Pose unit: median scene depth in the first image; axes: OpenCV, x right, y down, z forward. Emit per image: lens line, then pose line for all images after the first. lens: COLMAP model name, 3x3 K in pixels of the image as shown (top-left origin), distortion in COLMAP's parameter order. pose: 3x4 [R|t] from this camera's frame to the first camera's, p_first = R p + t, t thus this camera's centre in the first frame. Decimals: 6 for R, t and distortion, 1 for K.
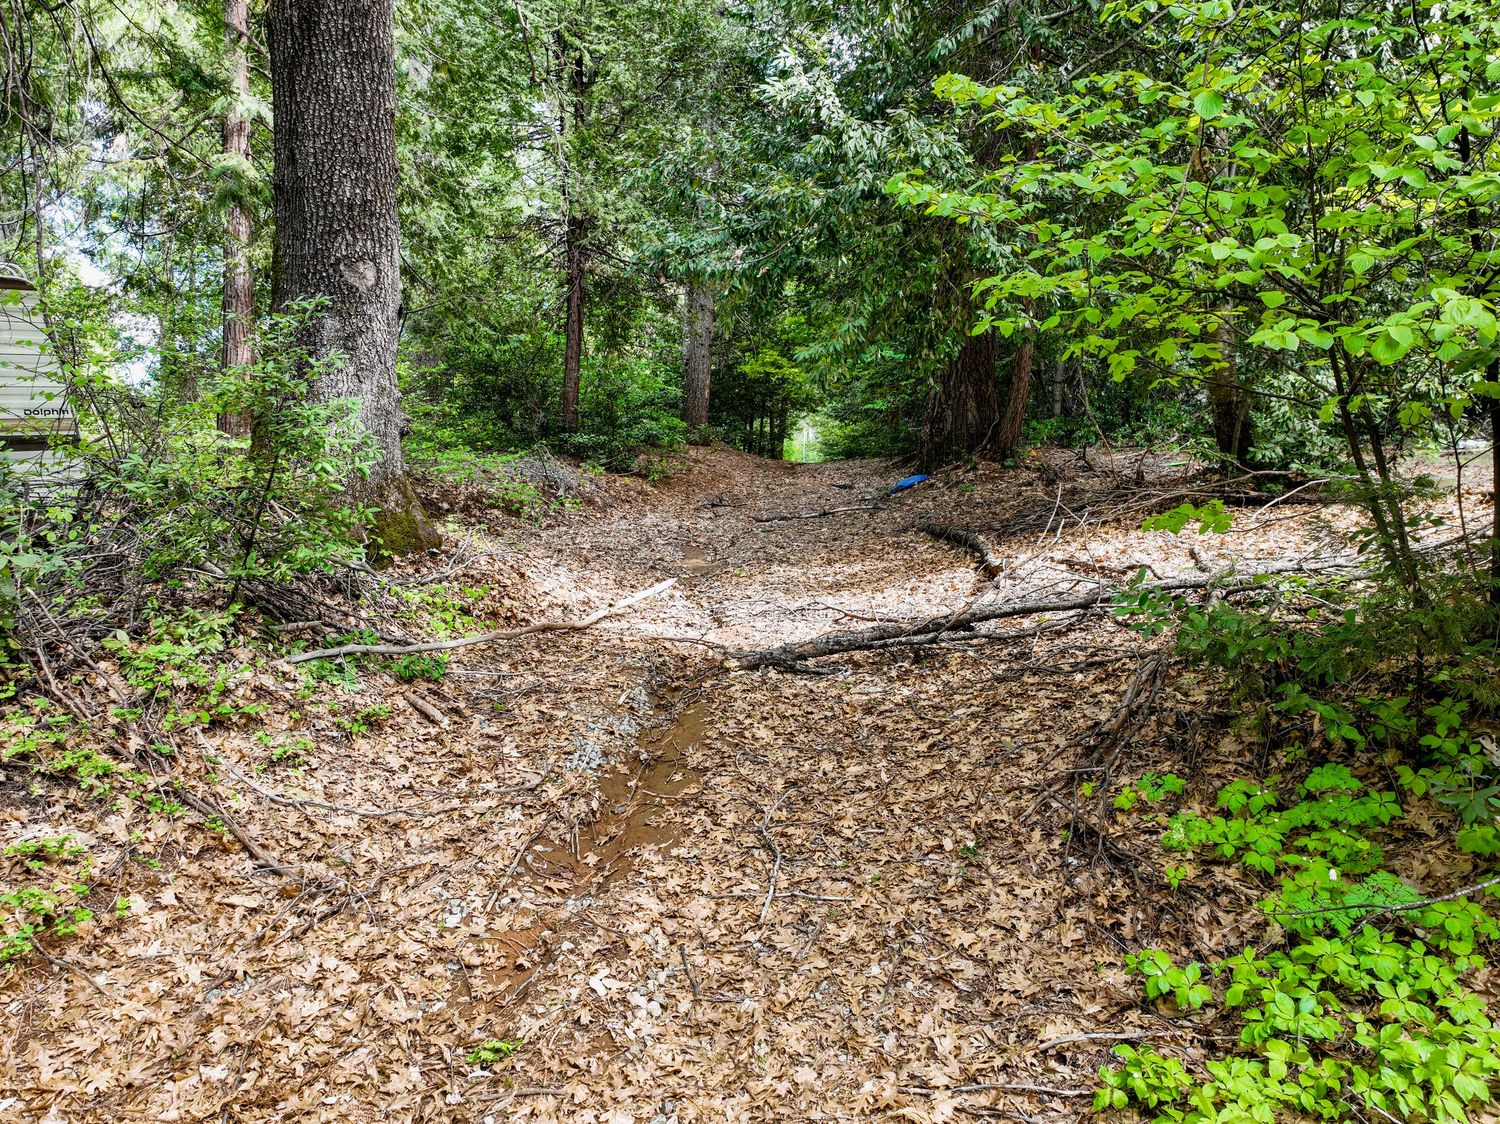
lens RADIAL K [[1060.7, 0, 748.3], [0, 1060.7, 559.5], [0, 0, 1]] dist [-0.003901, 0.018371]
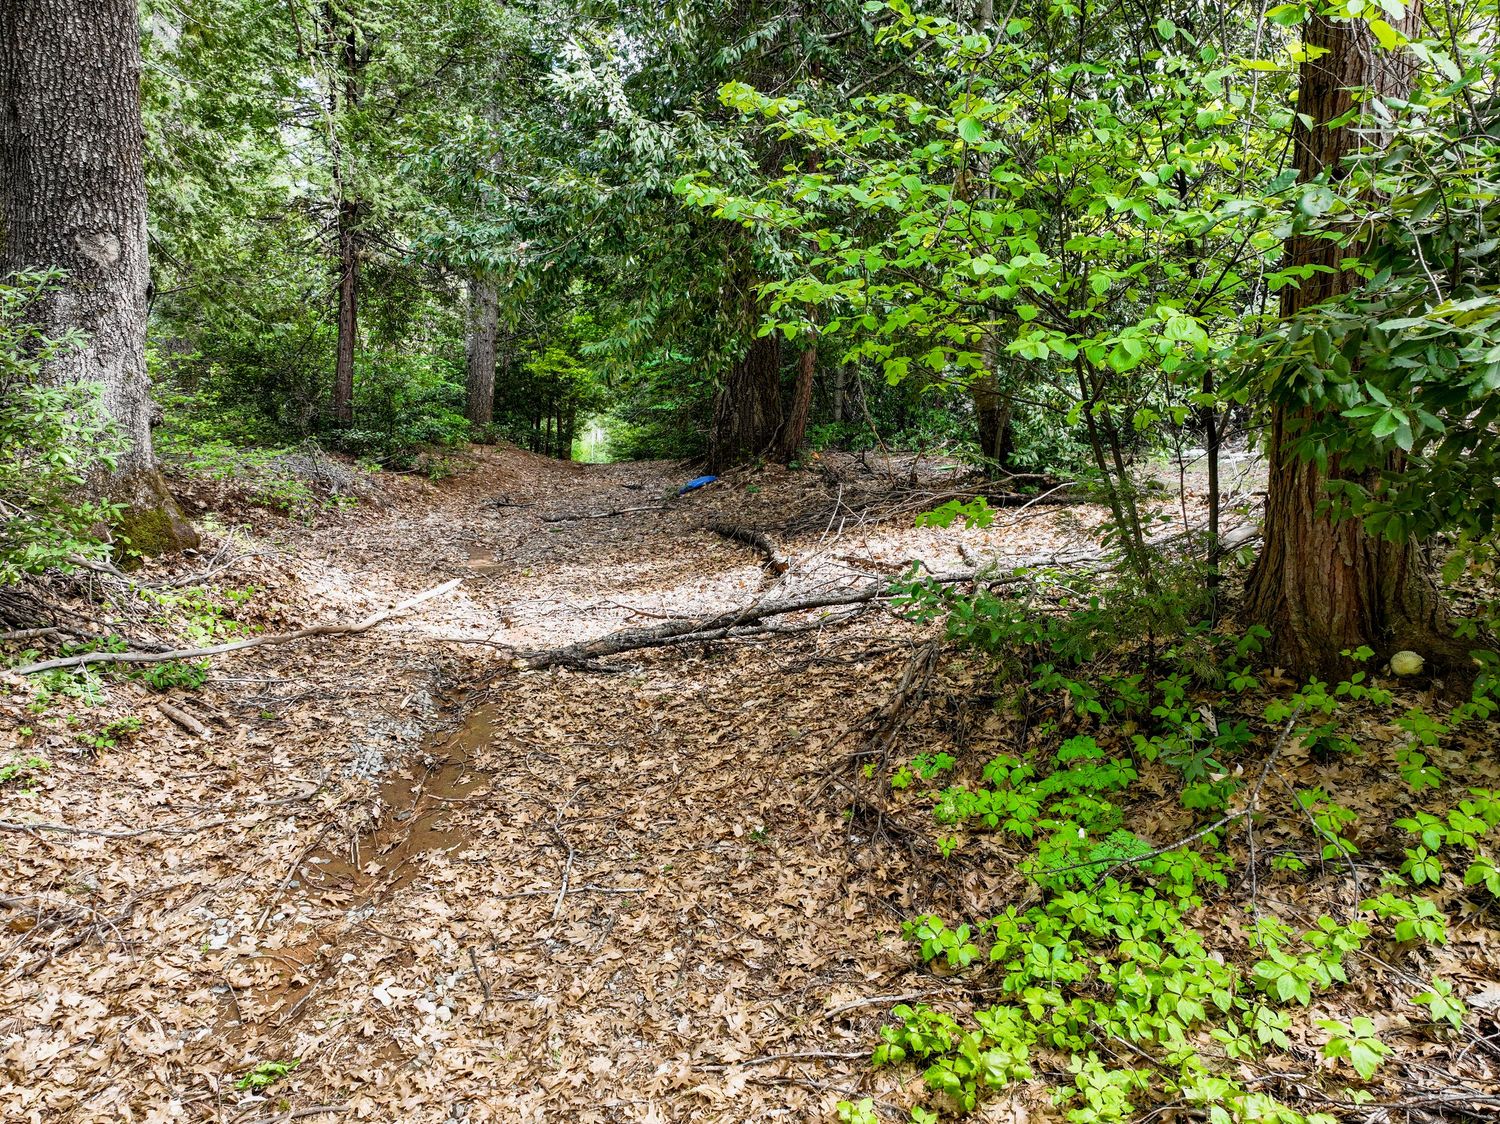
lens RADIAL K [[1060.7, 0, 750.0], [0, 1060.7, 558.8], [0, 0, 1]] dist [-0.003901, 0.018371]
pose [[0.980117, -0.006329, 0.198322, -0.001926], [0.006817, 0.999975, -0.001781, 0.005461], [-0.198305, 0.003097, 0.980135, -0.007736]]
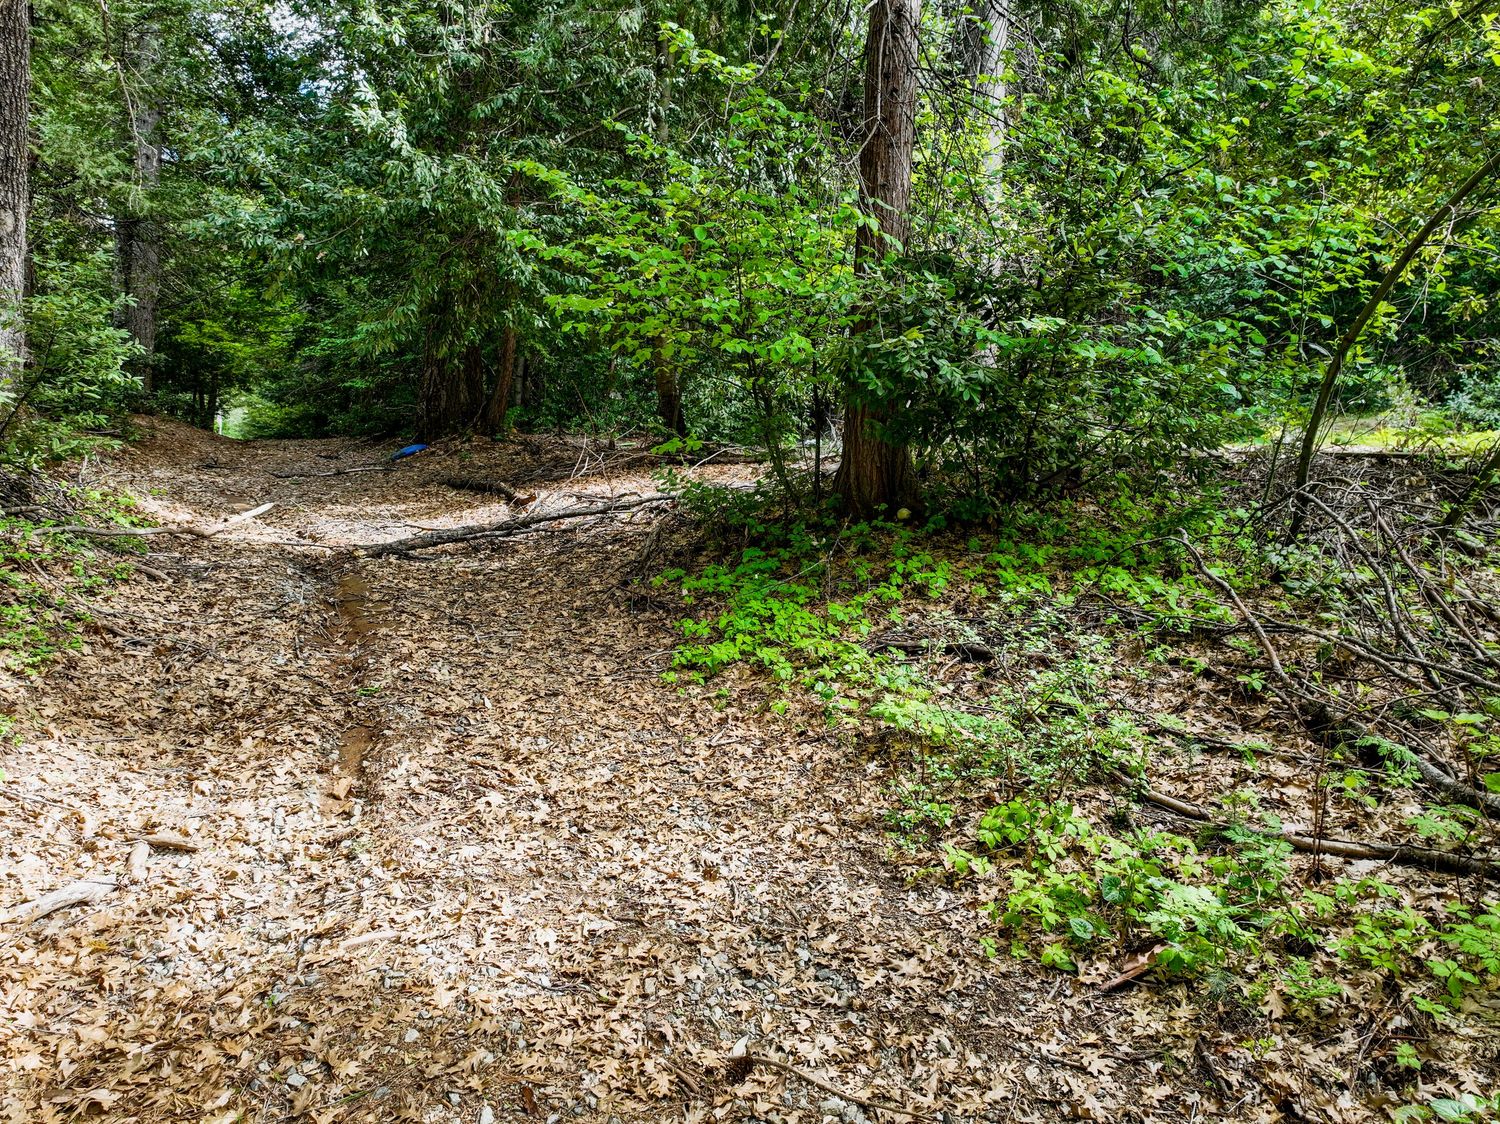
lens RADIAL K [[1060.7, 0, 746.9], [0, 1060.7, 561.2], [0, 0, 1]] dist [-0.003901, 0.018371]
pose [[0.863407, -0.008785, 0.504431, -0.352033], [0.006948, 0.999961, 0.005523, 0.134536], [-0.504460, -0.001264, 0.863434, -0.549565]]
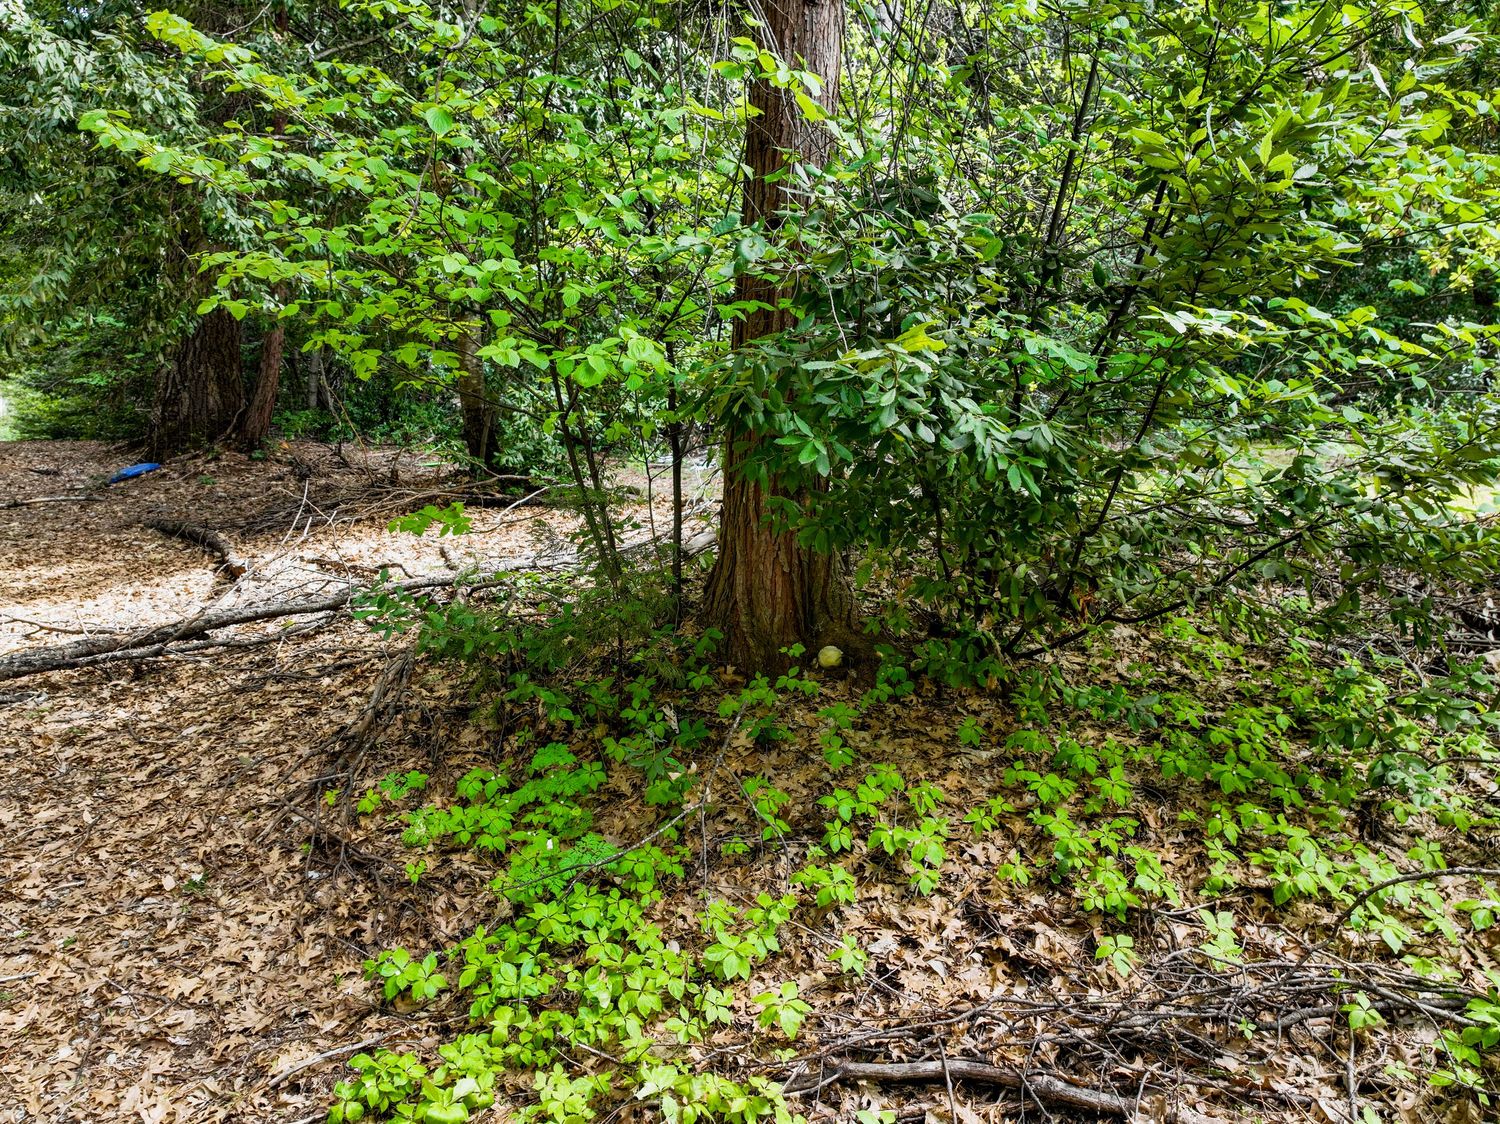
lens RADIAL K [[1060.7, 0, 751.1], [0, 1060.7, 560.9], [0, 0, 1]] dist [-0.003901, 0.018371]
pose [[0.783122, -0.009229, 0.621799, 0.015545], [0.006699, 0.999957, 0.006405, -0.002763], [-0.621832, -0.000850, 0.783150, 0.000780]]
